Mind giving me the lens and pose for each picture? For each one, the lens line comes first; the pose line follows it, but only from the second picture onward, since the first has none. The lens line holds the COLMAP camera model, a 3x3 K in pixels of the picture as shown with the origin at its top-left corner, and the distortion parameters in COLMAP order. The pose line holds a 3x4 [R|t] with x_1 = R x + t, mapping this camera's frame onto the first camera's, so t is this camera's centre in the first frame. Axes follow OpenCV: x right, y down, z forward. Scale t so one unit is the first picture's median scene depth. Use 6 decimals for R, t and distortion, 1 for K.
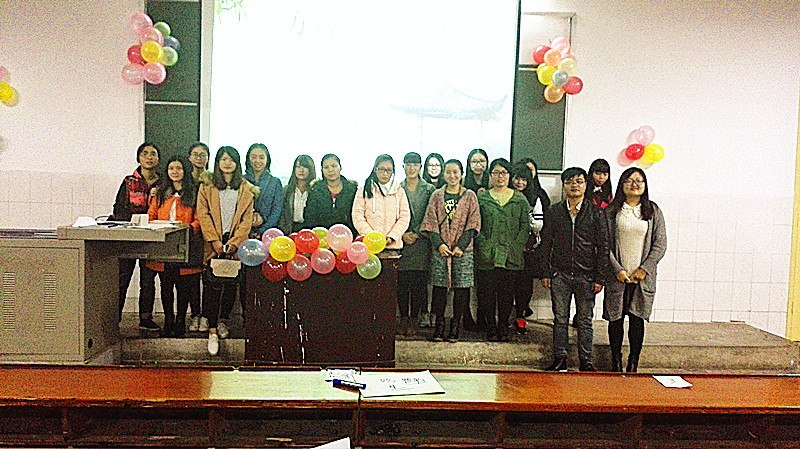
lens RADIAL K [[668.7, 0, 400.0], [0, 668.7, 224.5], [0, 0, 1]] dist [0.063694, -0.005590]
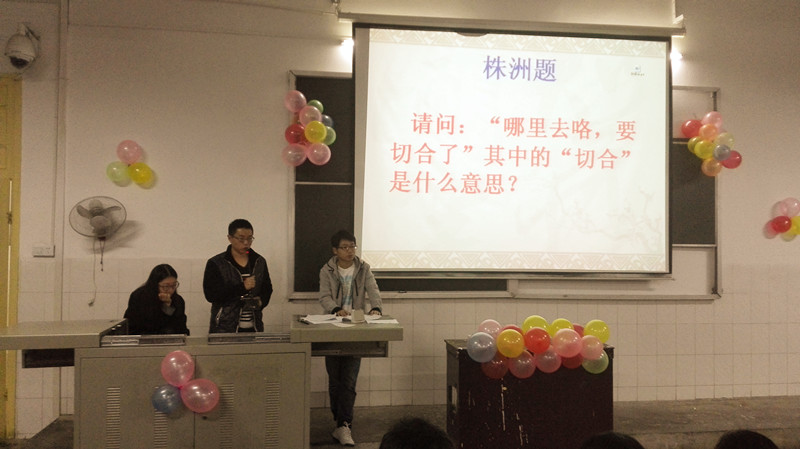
lens RADIAL K [[668.7, 0, 400.0], [0, 668.7, 224.5], [0, 0, 1]] dist [0.063694, -0.005590]
pose [[0.994527, -0.018834, 0.102770, -0.329782], [0.027138, 0.996425, -0.080009, -0.044842], [-0.100896, 0.082360, 0.991482, 0.069325]]
